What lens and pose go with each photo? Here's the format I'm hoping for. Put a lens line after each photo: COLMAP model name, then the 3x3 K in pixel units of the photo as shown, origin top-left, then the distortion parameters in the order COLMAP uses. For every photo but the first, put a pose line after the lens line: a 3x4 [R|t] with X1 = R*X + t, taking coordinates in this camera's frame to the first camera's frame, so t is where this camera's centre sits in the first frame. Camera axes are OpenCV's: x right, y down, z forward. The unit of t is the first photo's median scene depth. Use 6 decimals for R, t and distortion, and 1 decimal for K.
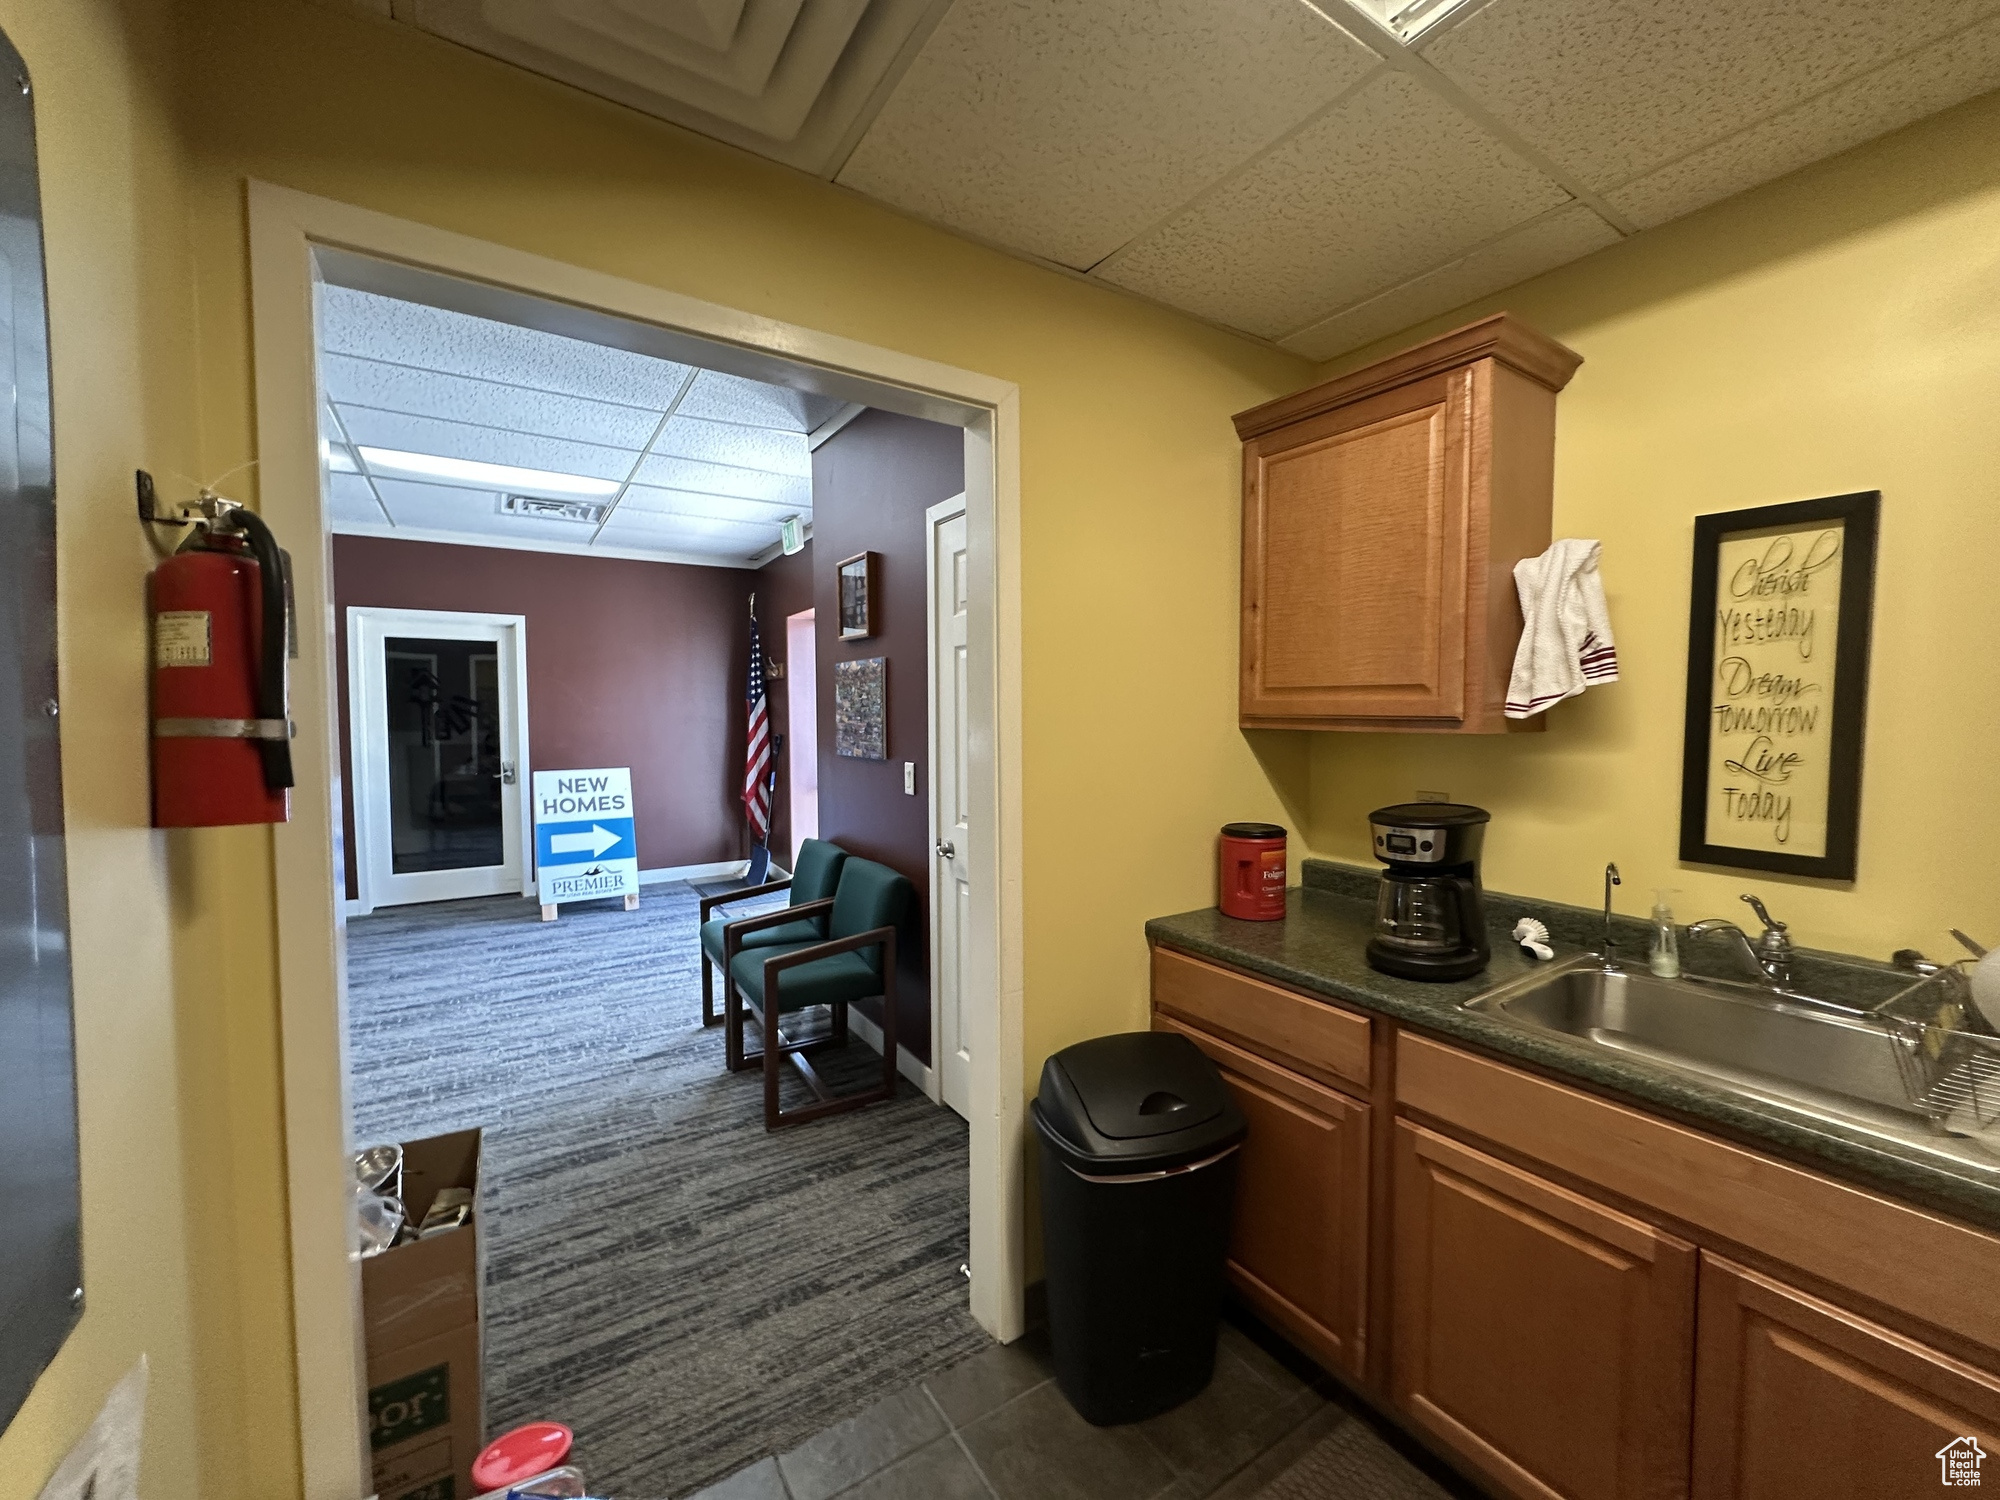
lens RADIAL K [[798.3, 0, 999.6], [0, 798.3, 745.2], [0, 0, 1]] dist [-0.005911, 0.000998]
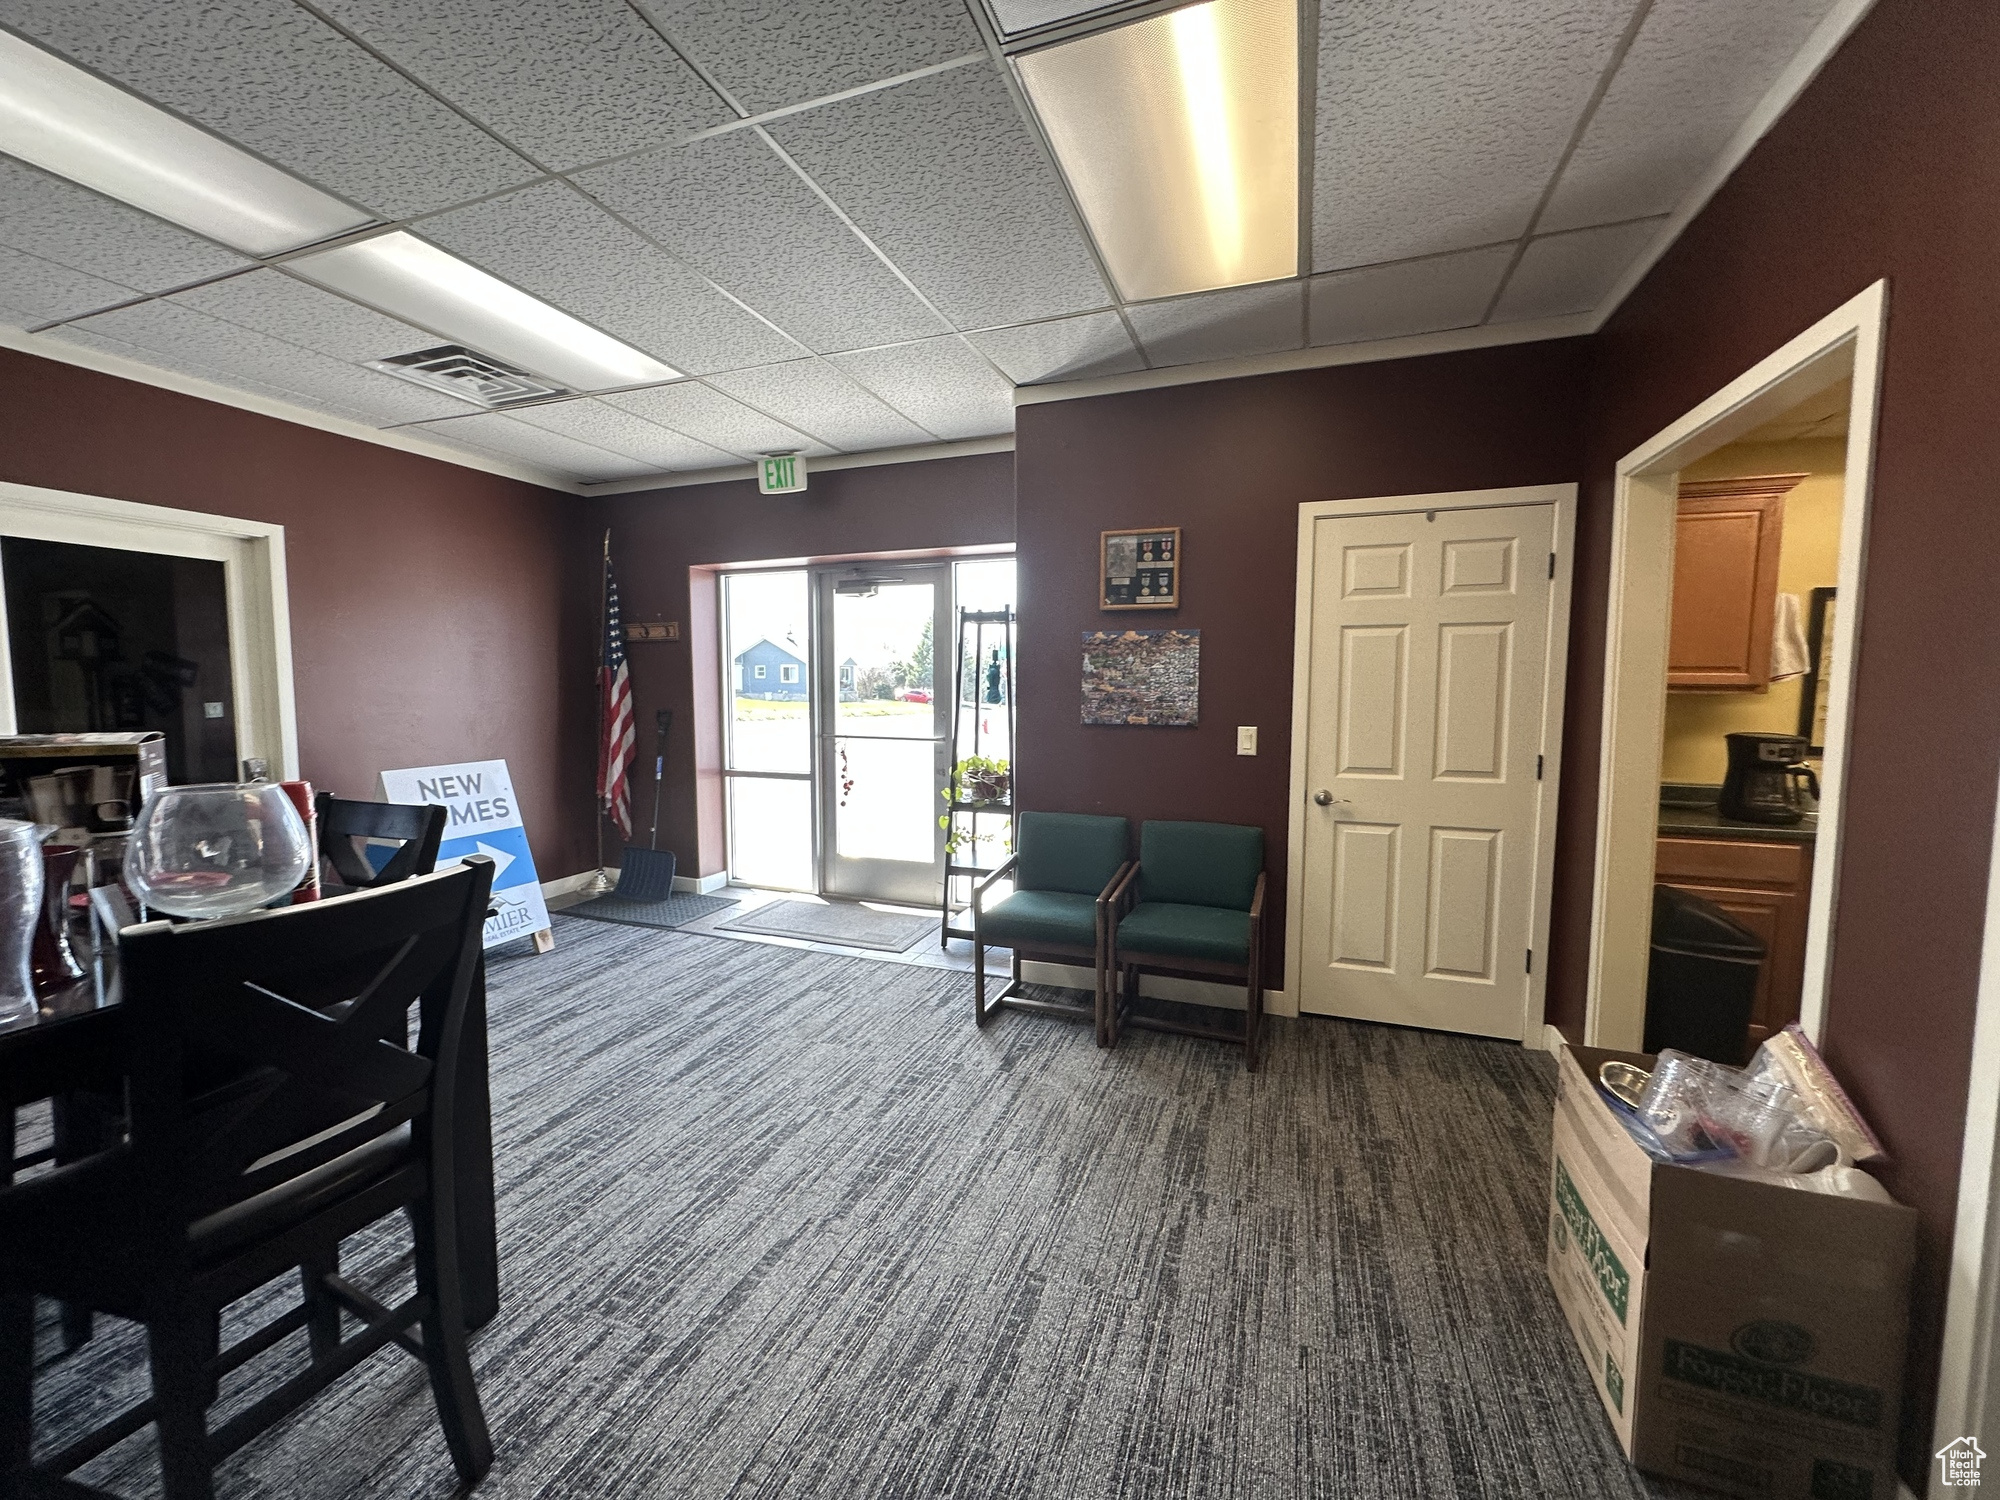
lens RADIAL K [[798.3, 0, 1002.4], [0, 798.3, 746.2], [0, 0, 1]] dist [-0.005911, 0.000998]
pose [[0.799300, -0.043338, 0.599367, -1.342458], [0.022578, 0.998858, 0.042115, -0.007267], [-0.600507, -0.020130, 0.799366, 0.399506]]
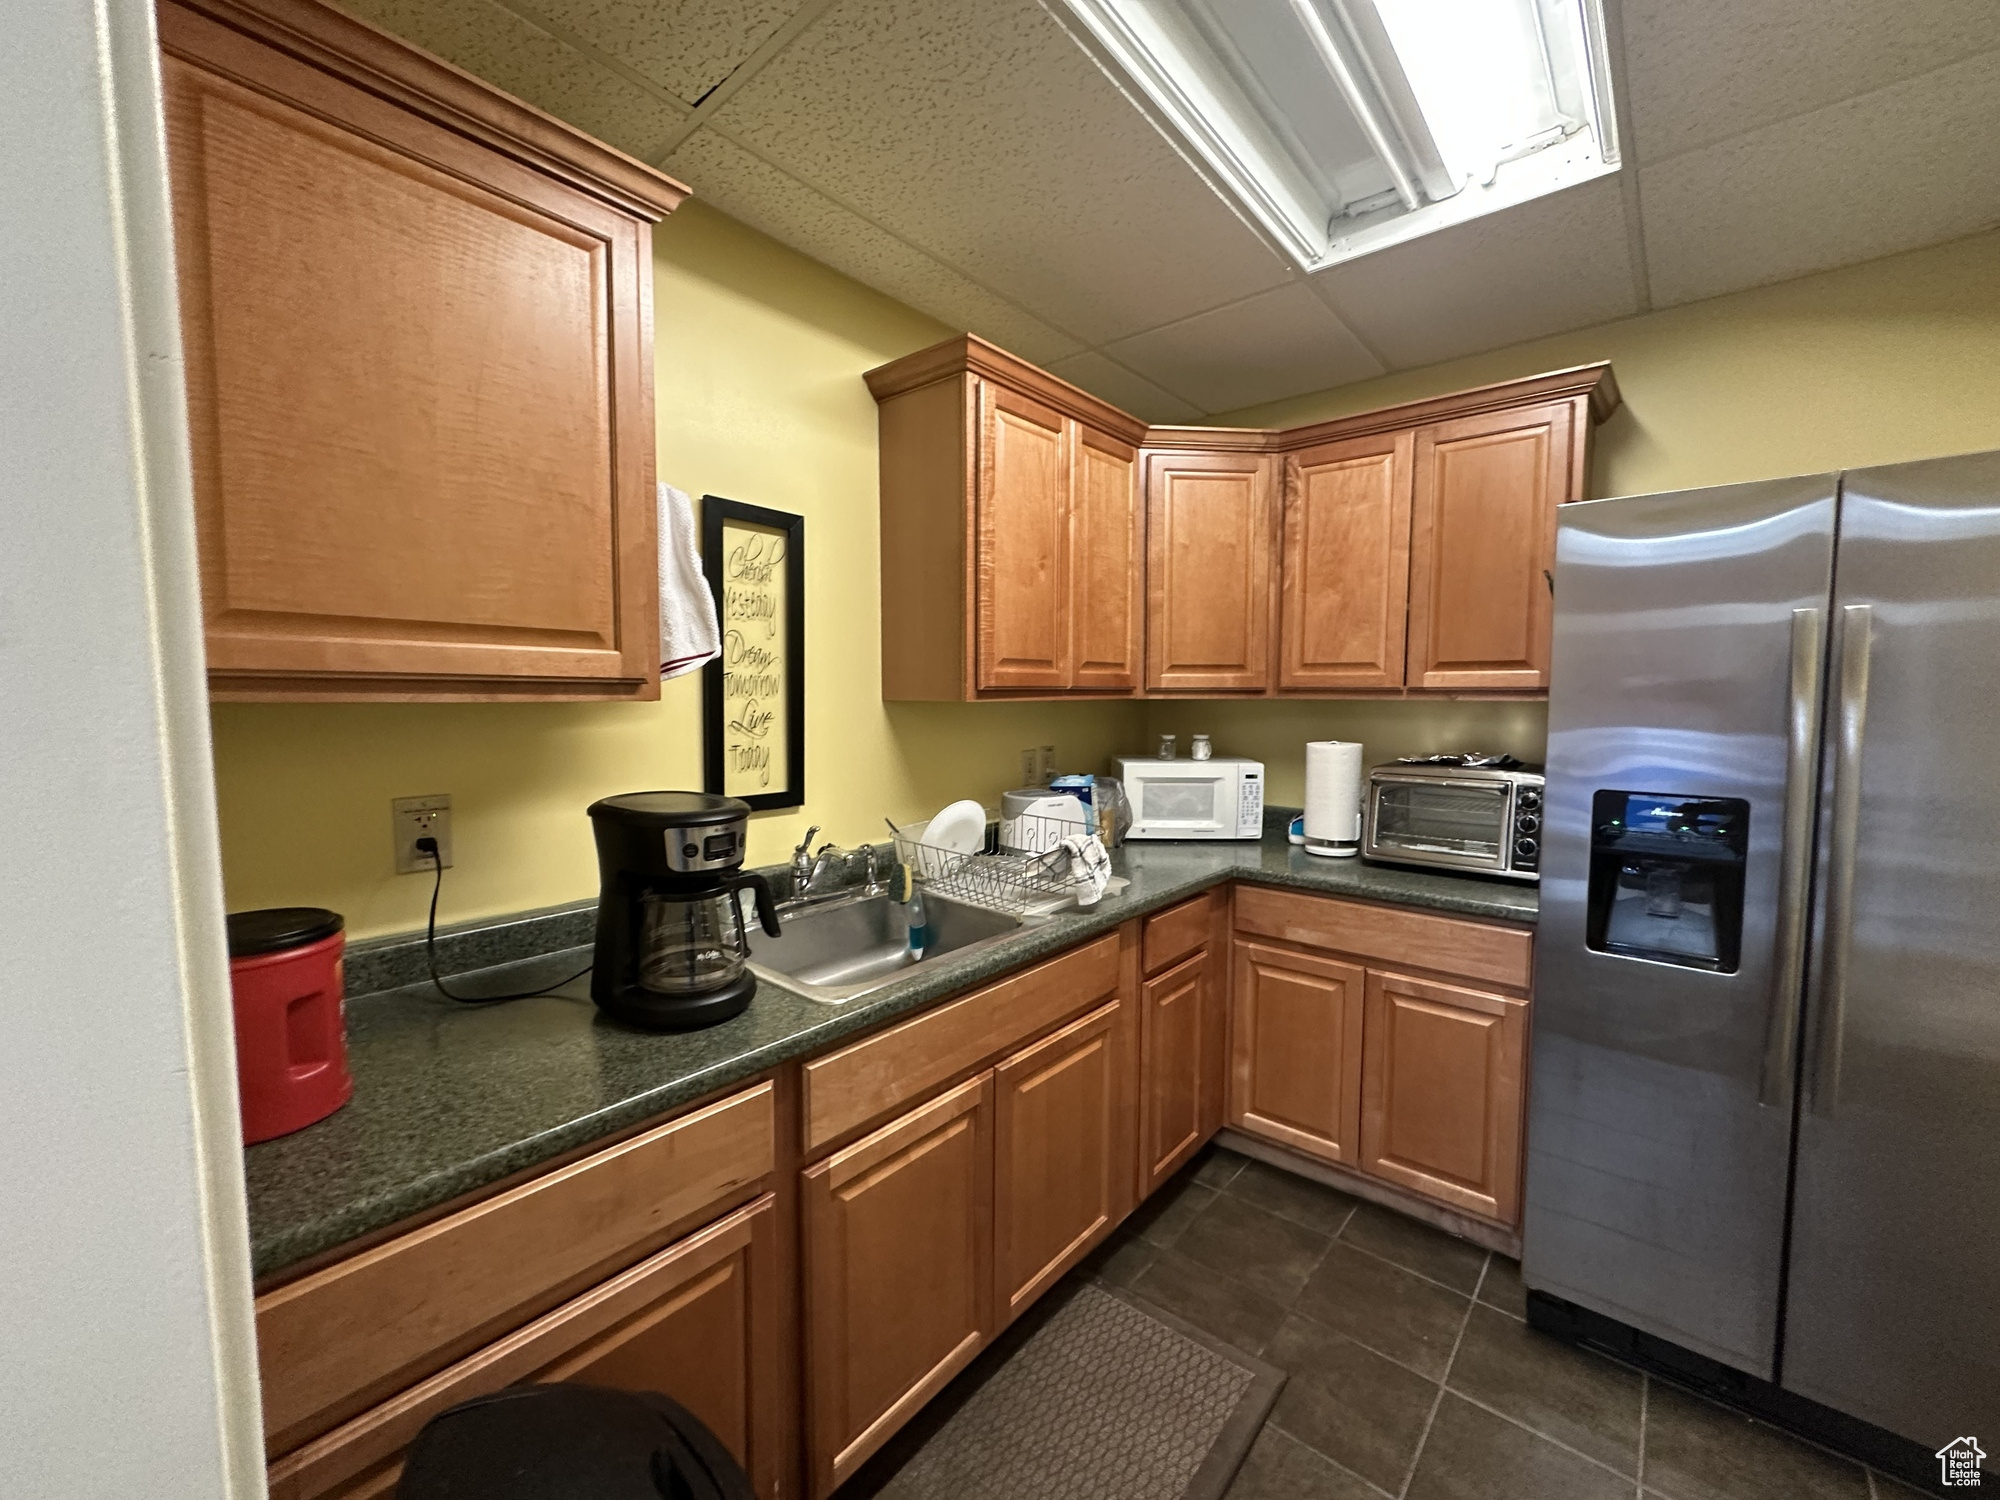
lens RADIAL K [[798.3, 0, 1001.6], [0, 798.3, 746.4], [0, 0, 1]] dist [-0.005911, 0.000998]
pose [[-0.283887, -0.062302, 0.956831, -0.184543], [0.043605, 0.996016, 0.077791, -0.010807], [-0.957866, 0.063806, -0.280040, 0.614340]]
